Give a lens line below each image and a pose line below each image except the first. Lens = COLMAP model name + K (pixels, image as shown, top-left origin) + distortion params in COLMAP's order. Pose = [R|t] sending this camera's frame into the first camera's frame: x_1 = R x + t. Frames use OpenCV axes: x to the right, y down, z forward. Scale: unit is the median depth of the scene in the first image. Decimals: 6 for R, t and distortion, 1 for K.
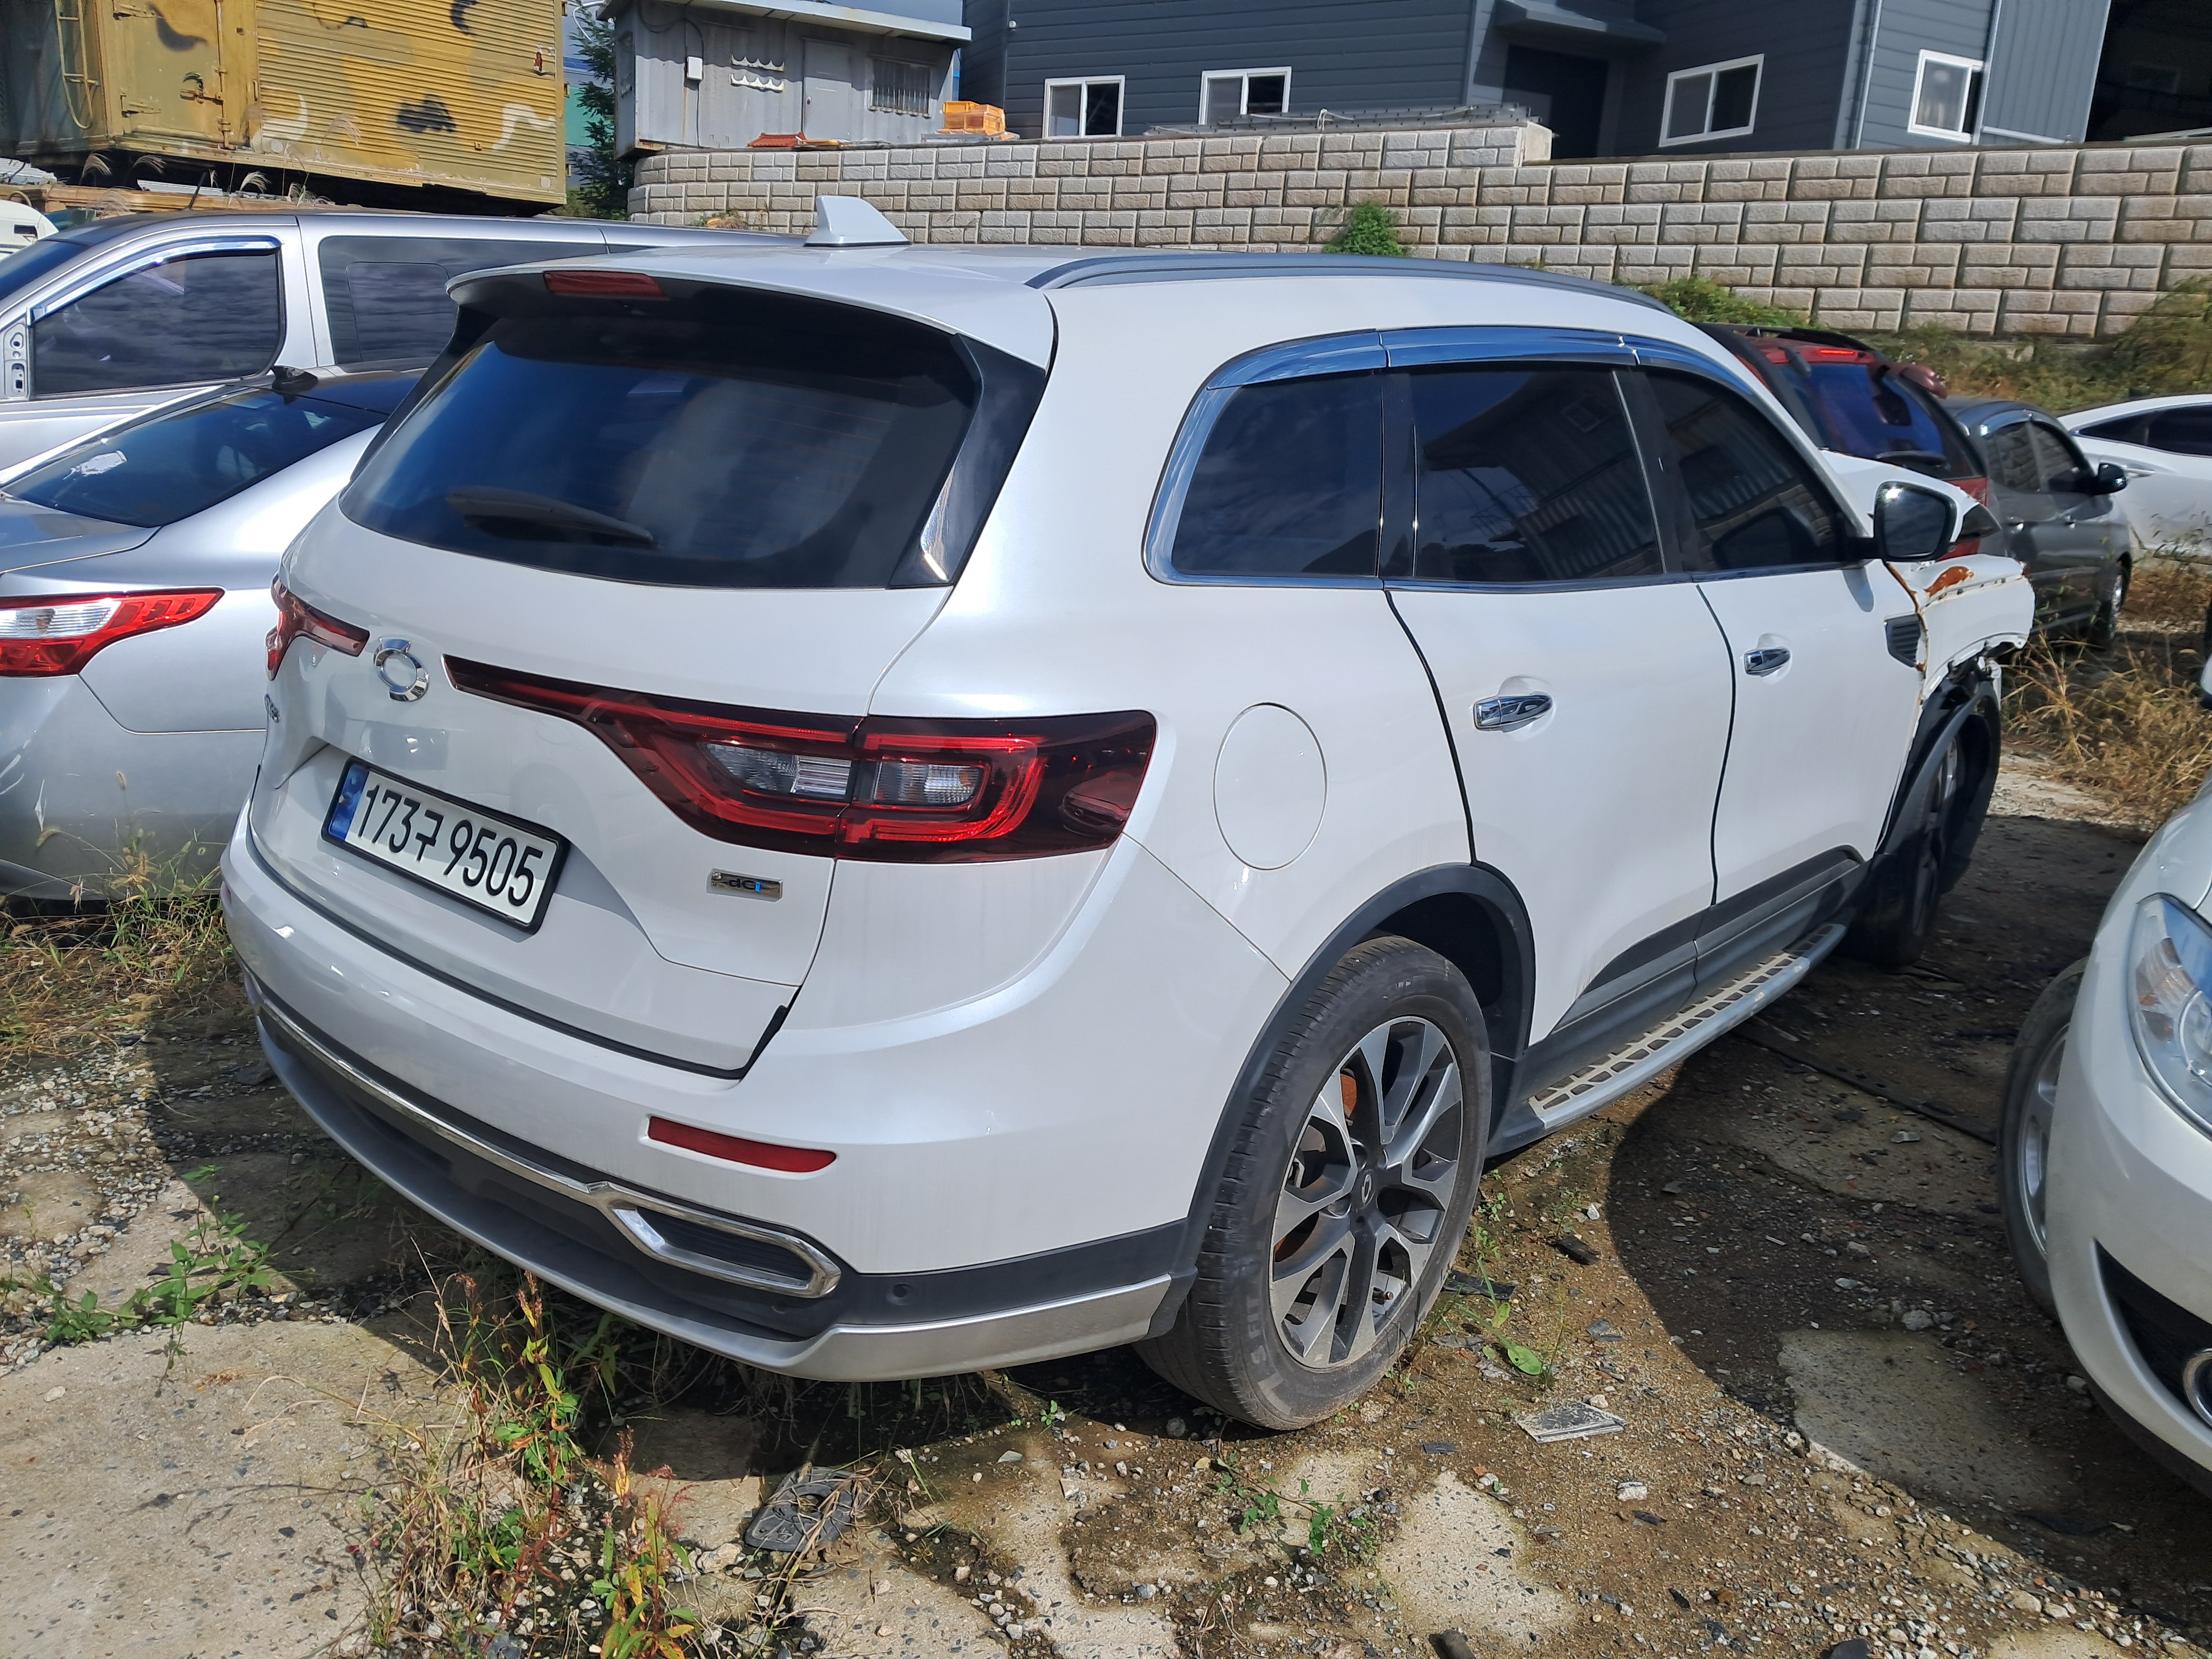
lens RADIAL K [[1735.0, 0, 1104.9], [0, 1735.0, 822.0], [0, 0, 1]] dist [0.018685, -0.019477]
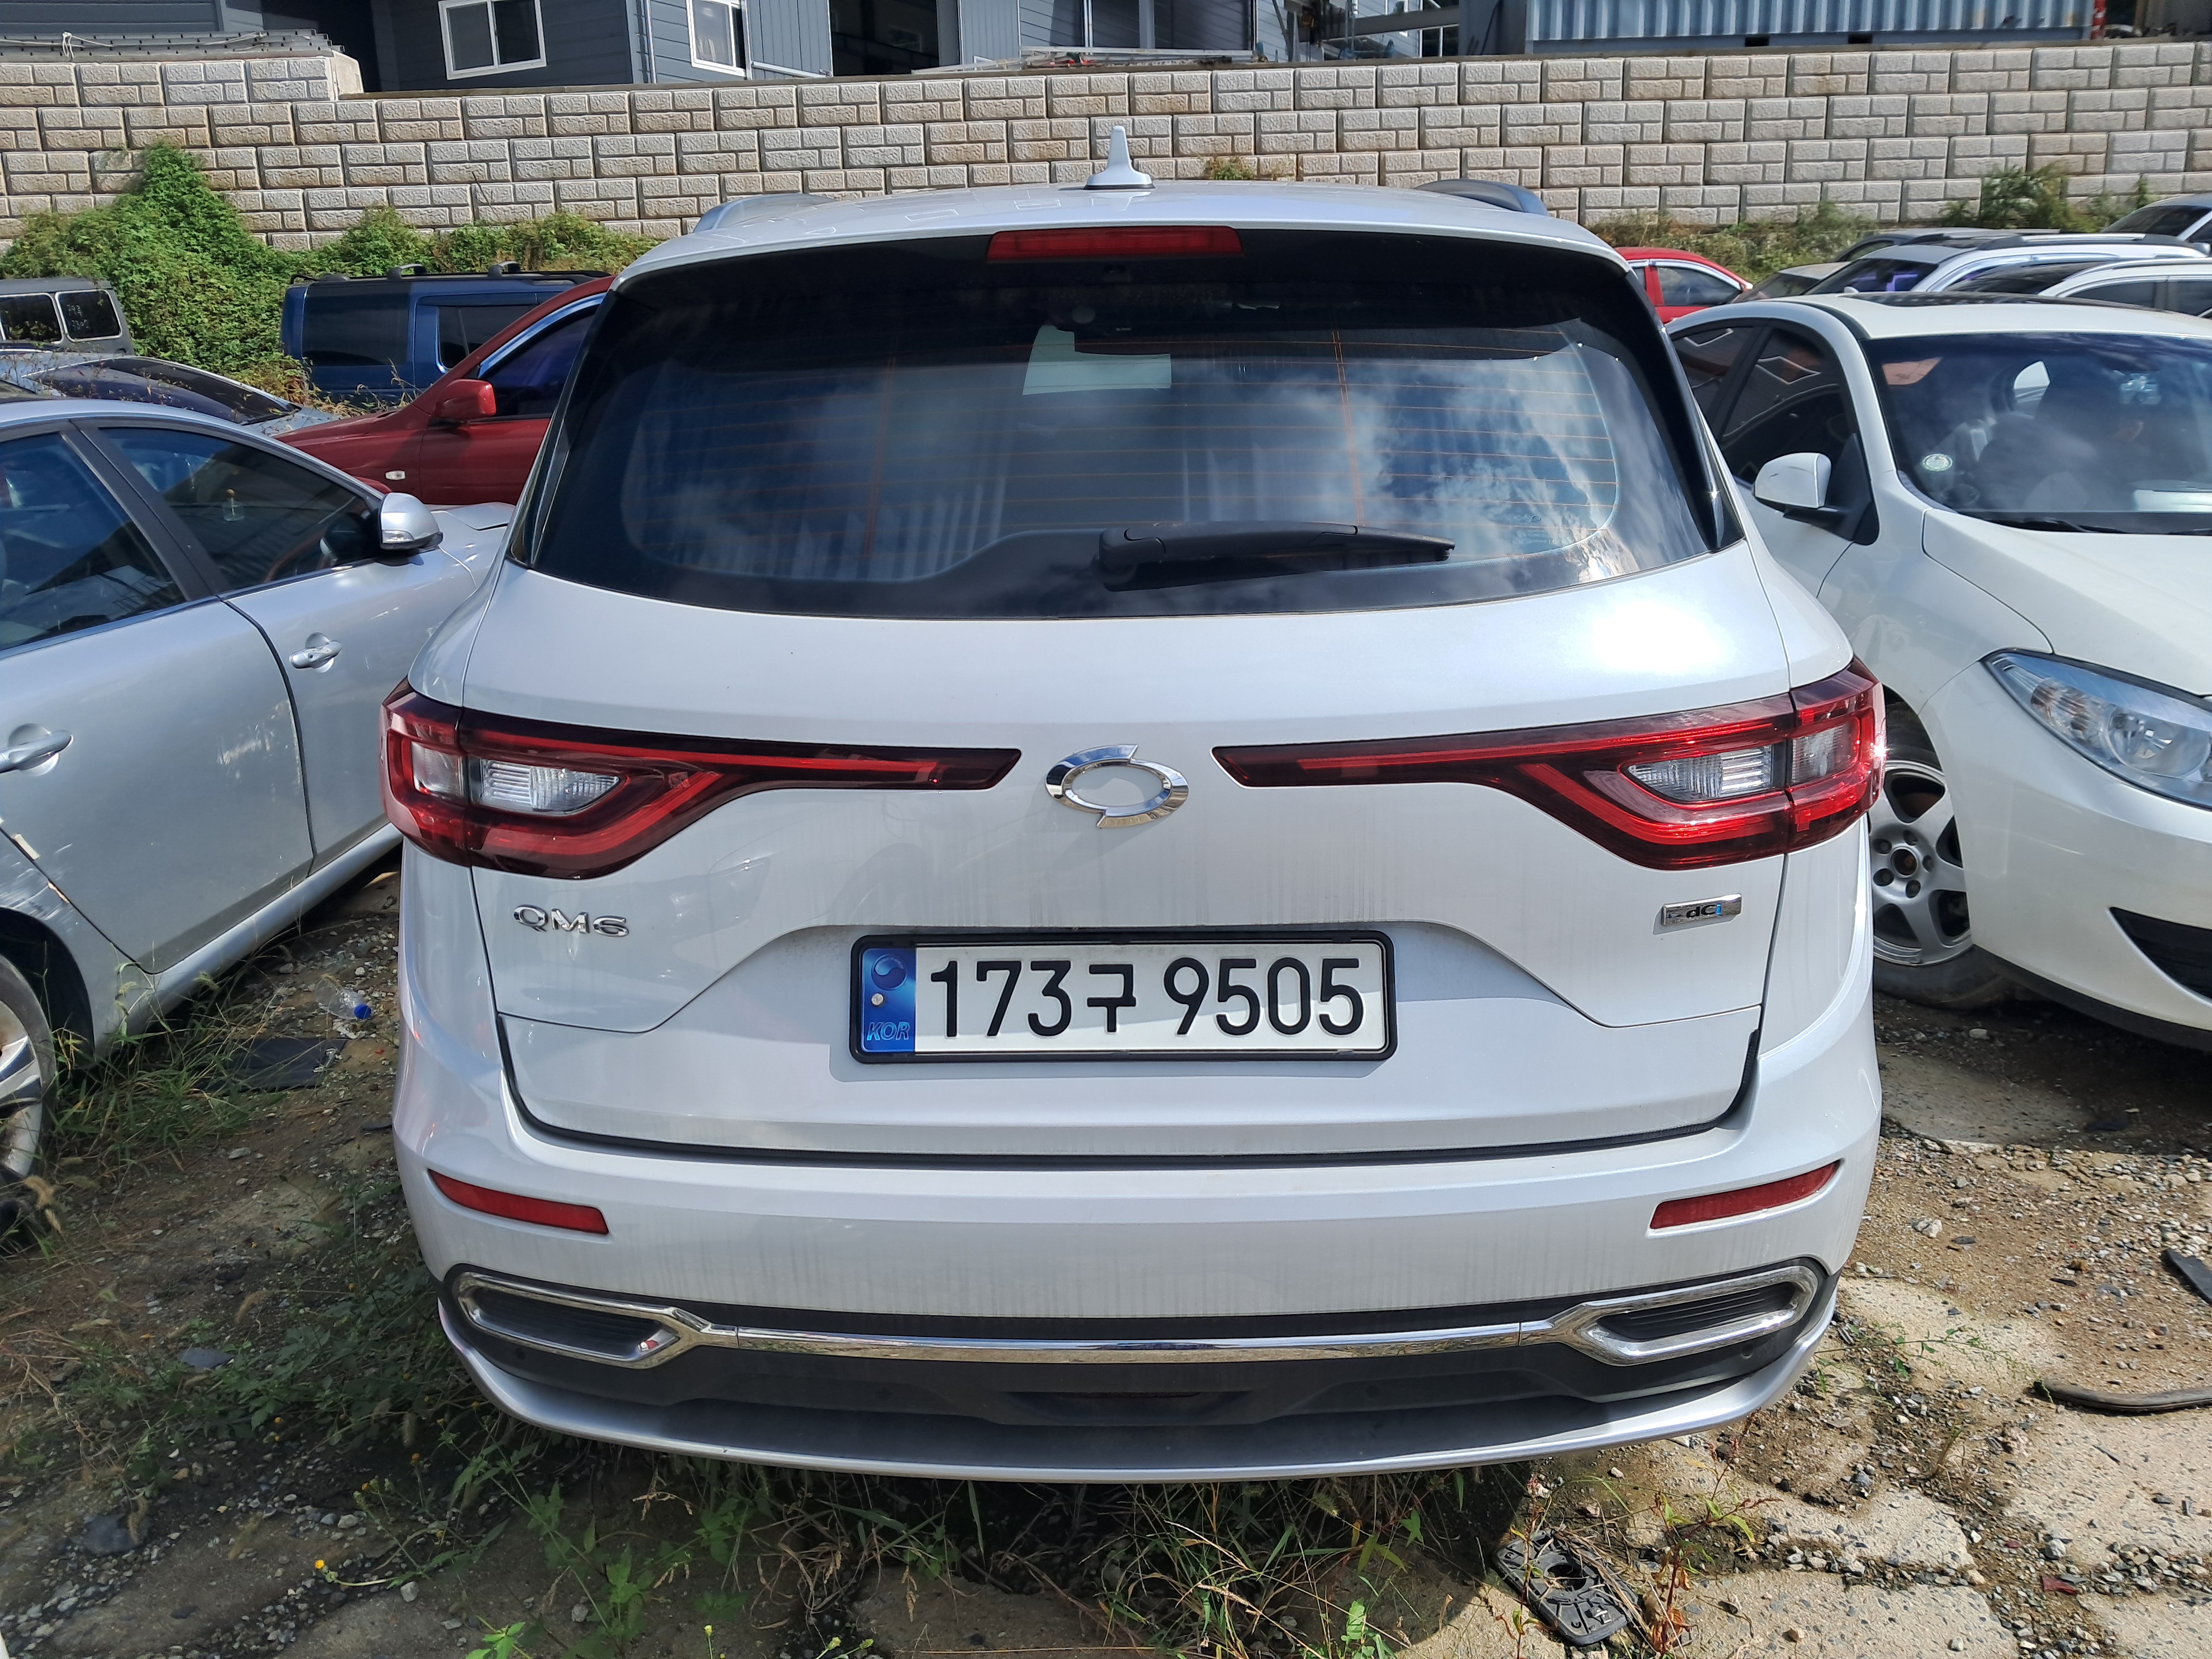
lens RADIAL K [[1735.0, 0, 1104.4], [0, 1735.0, 831.9], [0, 0, 1]] dist [0.018685, -0.019477]
pose [[0.773591, -0.251354, 0.581704, -0.758733], [0.229822, 0.966755, 0.112101, -0.135843], [-0.590542, 0.046968, 0.805639, 0.379128]]
